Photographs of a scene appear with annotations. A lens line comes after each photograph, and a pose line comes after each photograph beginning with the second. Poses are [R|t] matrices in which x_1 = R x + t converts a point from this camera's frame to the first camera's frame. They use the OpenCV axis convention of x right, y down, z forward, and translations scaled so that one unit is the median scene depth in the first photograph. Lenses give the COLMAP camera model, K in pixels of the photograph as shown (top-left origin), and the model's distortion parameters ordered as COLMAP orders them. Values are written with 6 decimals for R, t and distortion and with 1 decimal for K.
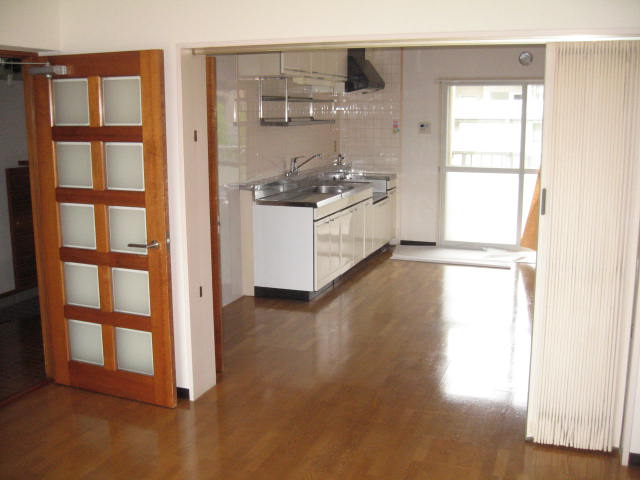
lens RADIAL K [[700.0, 0, 318.2], [0, 700.0, 243.4], [0, 0, 1]] dist [-0.112864, 0.000000]
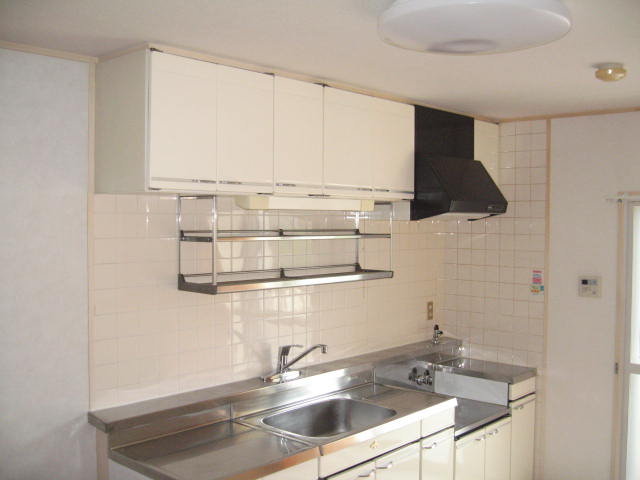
lens RADIAL K [[700.0, 0, 320.3], [0, 700.0, 238.6], [0, 0, 1]] dist [-0.112864, 0.000000]
pose [[0.924845, 0.018708, -0.379883, 0.177299], [-0.079809, 0.986099, -0.145737, -0.120694], [0.371876, 0.165102, 0.913482, 0.491028]]
